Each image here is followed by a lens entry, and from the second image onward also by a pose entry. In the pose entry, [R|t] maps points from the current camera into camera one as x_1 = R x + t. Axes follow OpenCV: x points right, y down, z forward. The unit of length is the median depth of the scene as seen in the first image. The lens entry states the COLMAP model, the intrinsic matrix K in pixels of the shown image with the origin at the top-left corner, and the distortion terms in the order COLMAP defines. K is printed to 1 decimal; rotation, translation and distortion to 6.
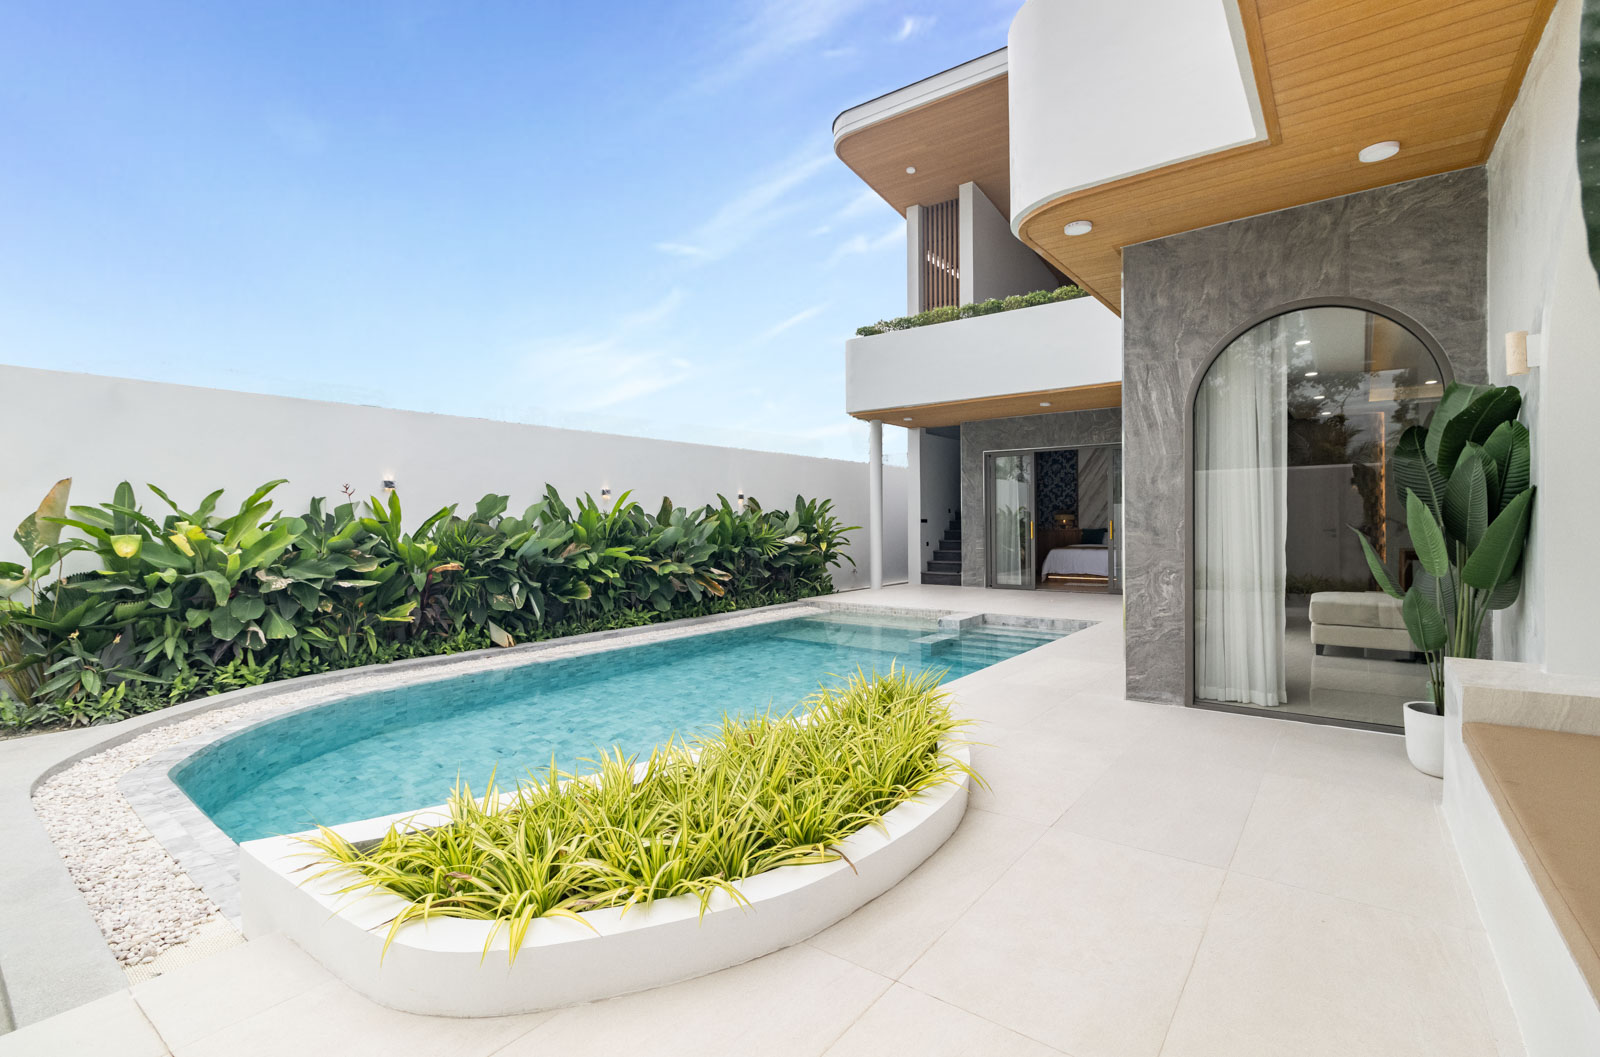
lens RADIAL K [[740.5, 0, 800.1], [0, 740.5, 521.0], [0, 0, 1]] dist [0.000934, 0.000257]
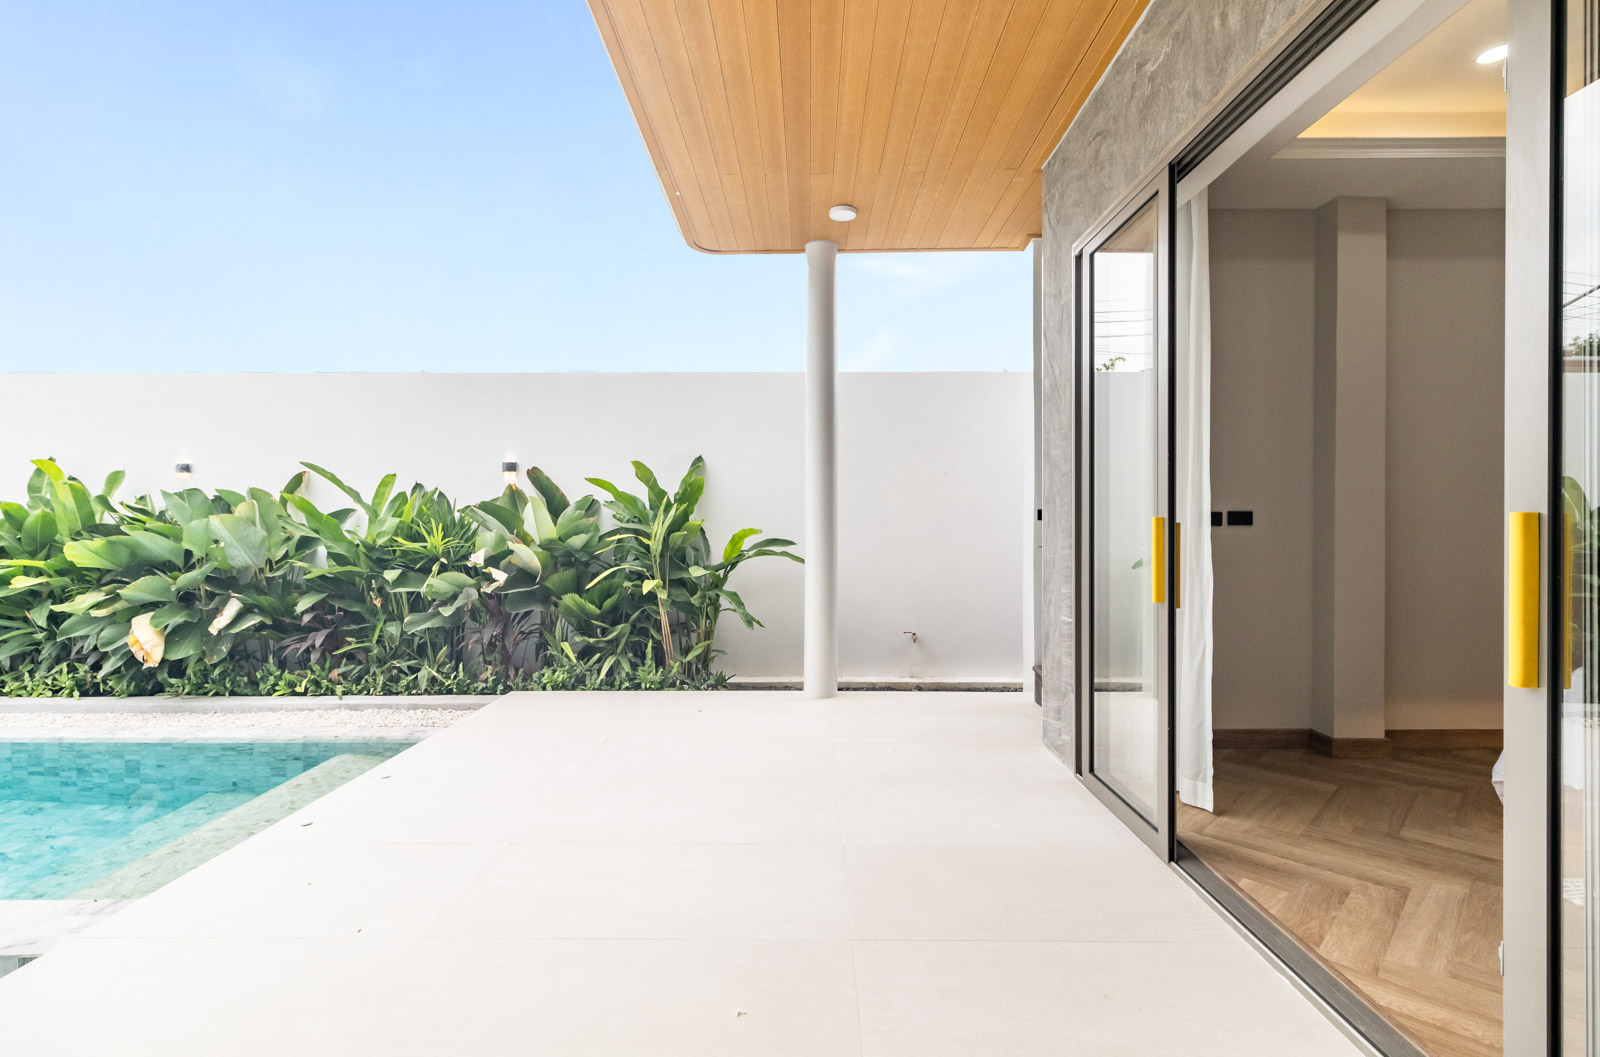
lens RADIAL K [[740.5, 0, 800.1], [0, 740.5, 521.0], [0, 0, 1]] dist [0.000934, 0.000257]
pose [[0.597080, 0.008916, -0.802132, 0.711166], [-0.001489, 0.999949, 0.010006, -0.001492], [0.802180, -0.004780, 0.597063, 1.360784]]
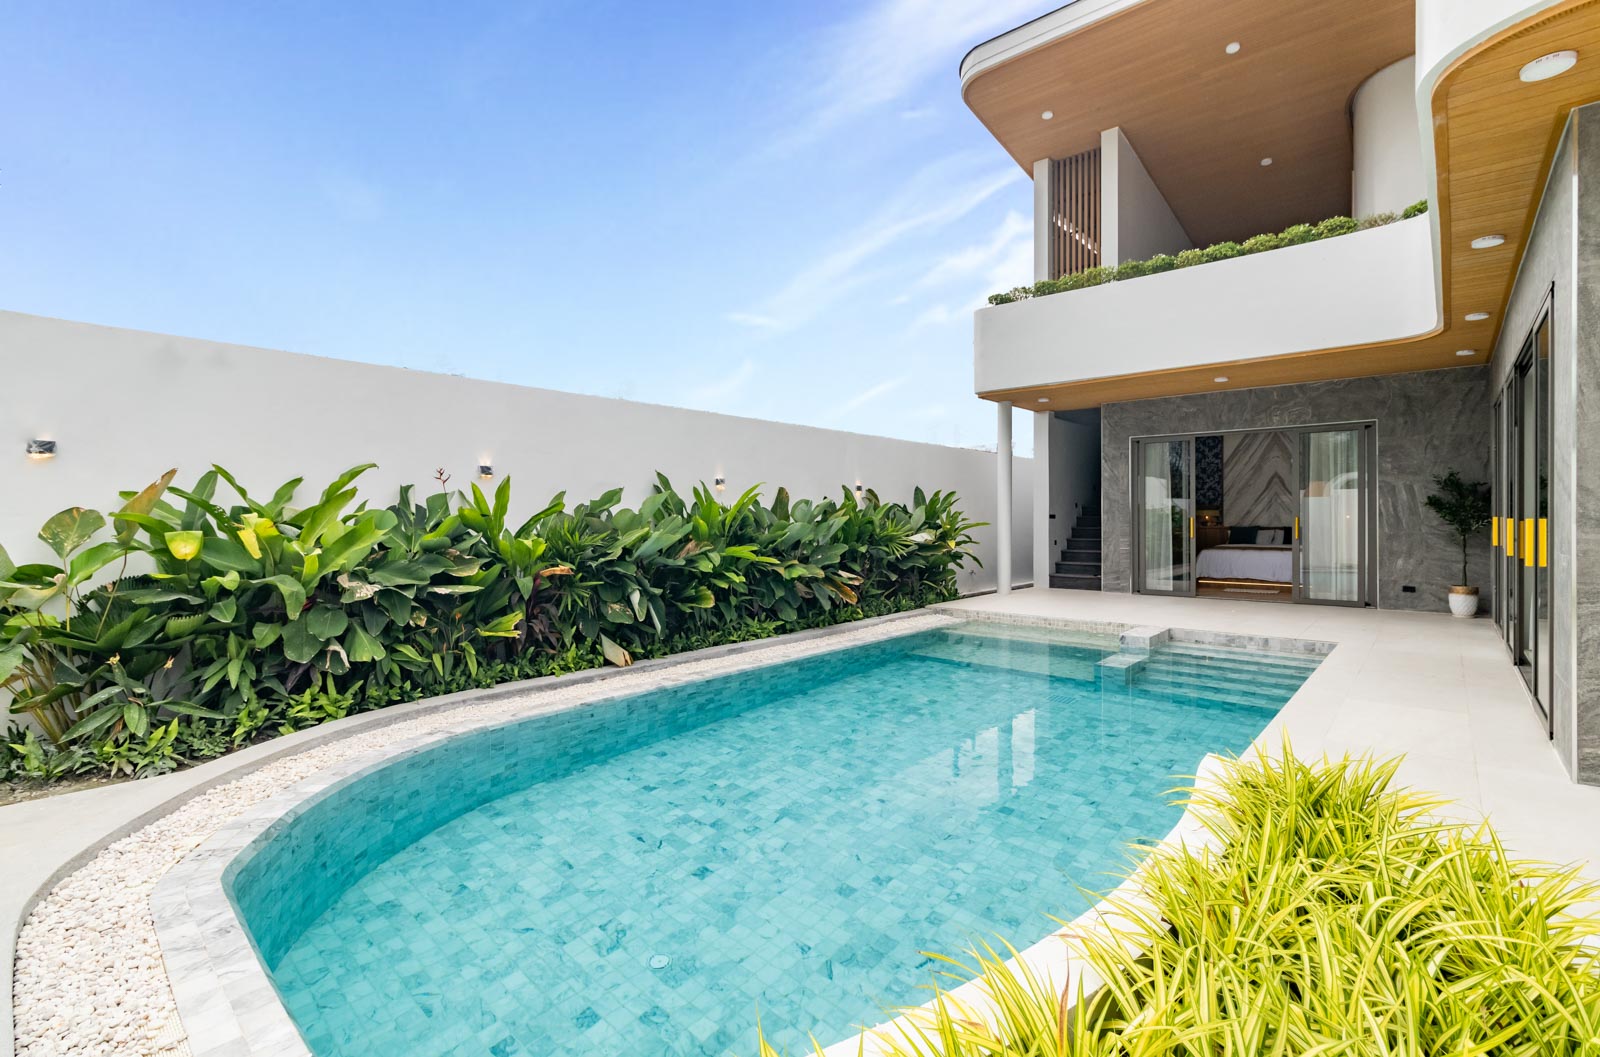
lens RADIAL K [[740.5, 0, 800.1], [0, 740.5, 521.0], [0, 0, 1]] dist [0.000934, 0.000257]
pose [[0.997786, 0.004506, -0.066348, -0.144219], [-0.004058, 0.999968, 0.006878, 0.000671], [0.066377, -0.006594, 0.997773, 0.185958]]
